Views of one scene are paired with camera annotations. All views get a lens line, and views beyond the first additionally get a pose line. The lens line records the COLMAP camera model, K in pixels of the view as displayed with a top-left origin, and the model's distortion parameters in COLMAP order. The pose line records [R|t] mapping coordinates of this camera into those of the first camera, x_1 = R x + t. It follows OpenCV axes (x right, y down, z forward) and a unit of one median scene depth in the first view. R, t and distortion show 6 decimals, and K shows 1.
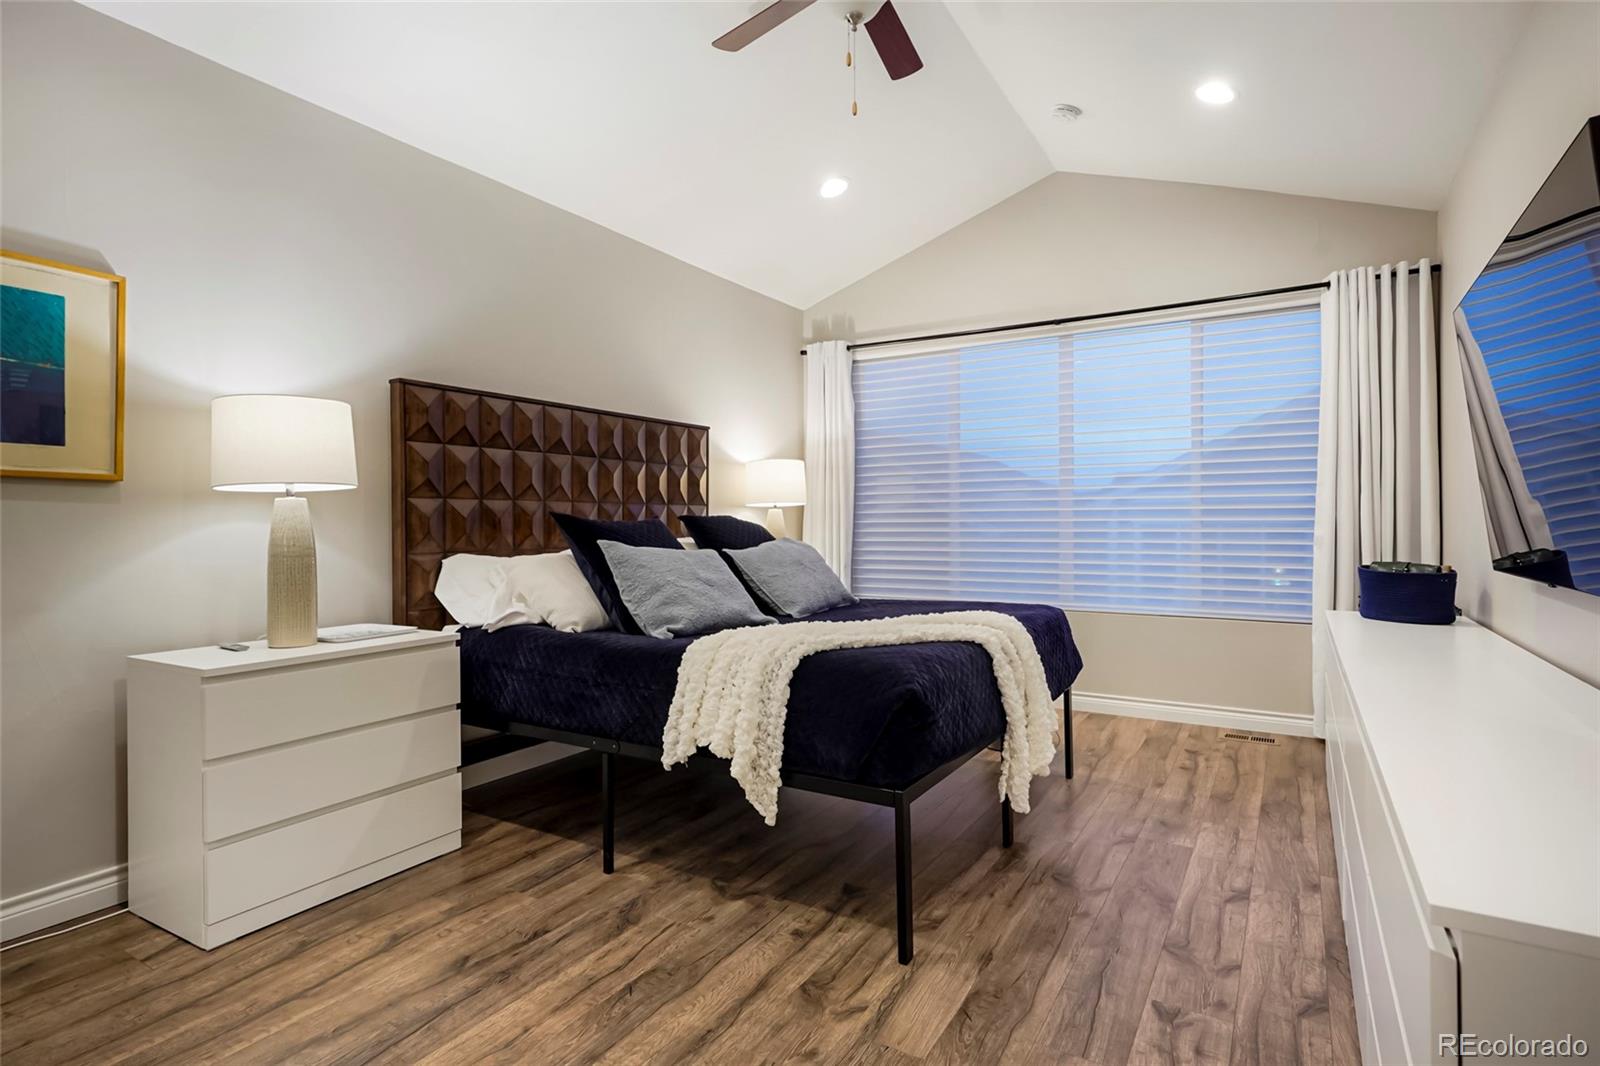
lens RADIAL K [[822.9, 0, 800.6], [0, 822.9, 524.3], [0, 0, 1]] dist [-0.004566, 0.001930]
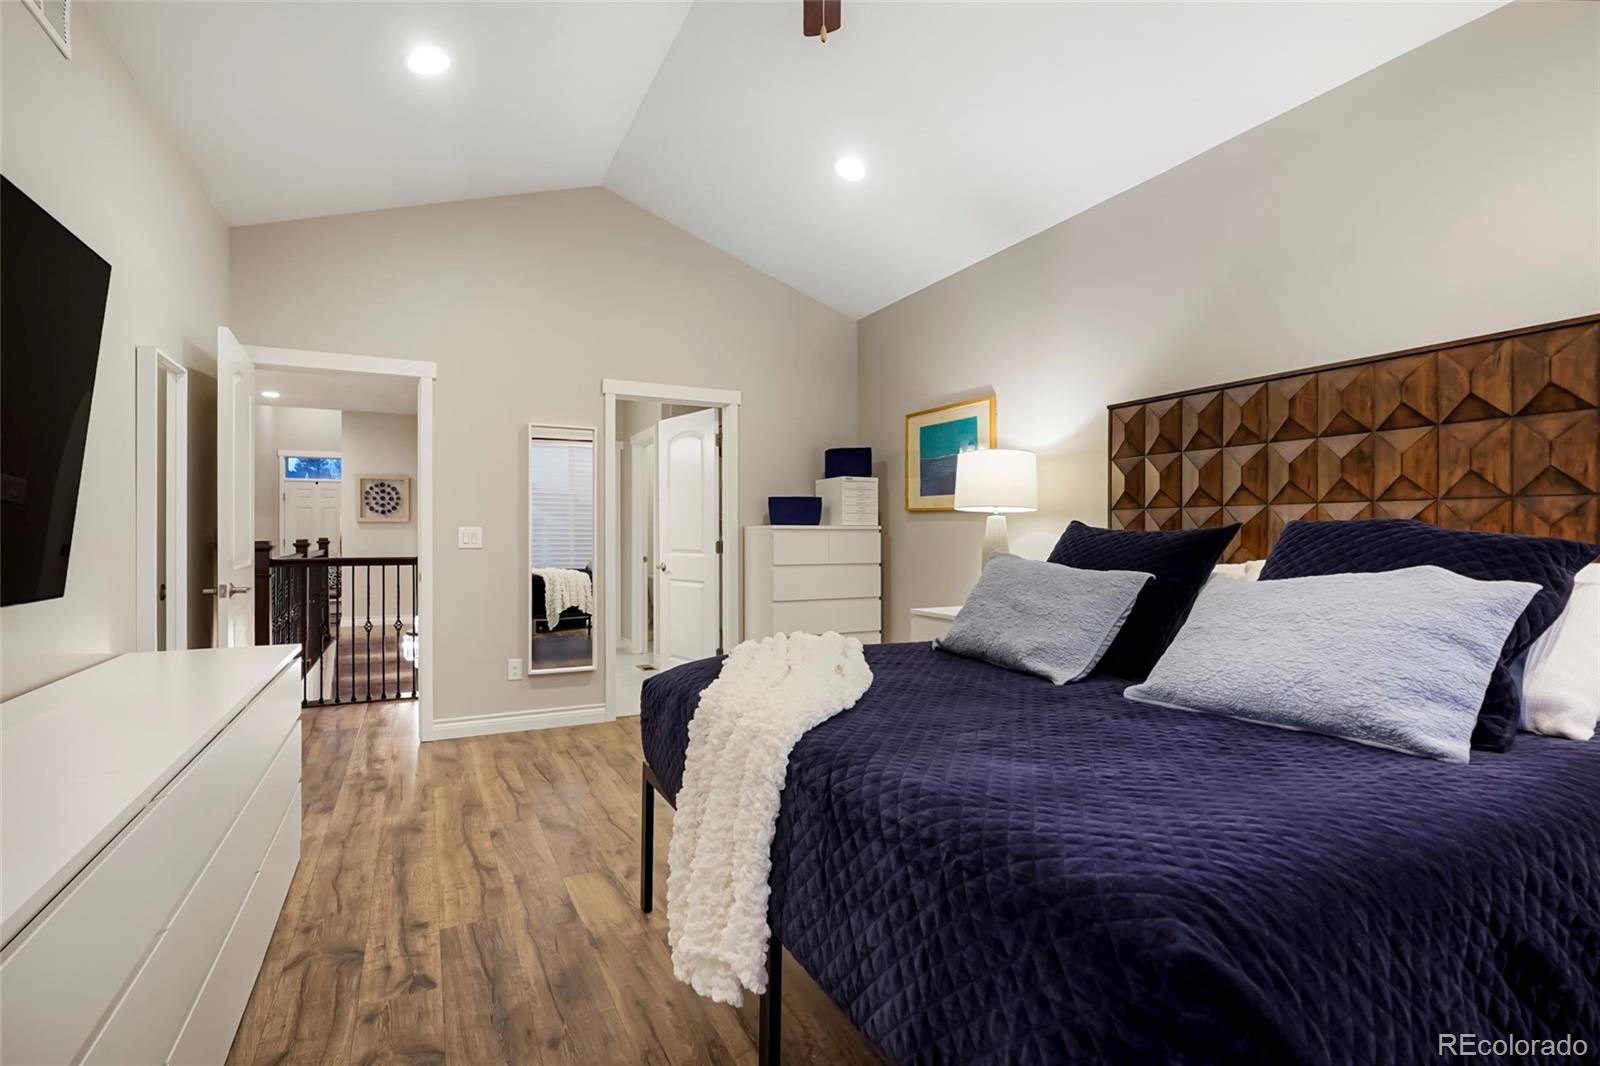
lens RADIAL K [[740.8, 0, 801.1], [0, 740.8, 532.3], [0, 0, 1]] dist [-0.002766, -0.000119]
pose [[-0.527513, 0.001979, -0.849545, 0.998279], [0.001538, 0.999998, 0.001374, -0.007808], [0.849546, -0.000582, -0.527515, 1.919892]]
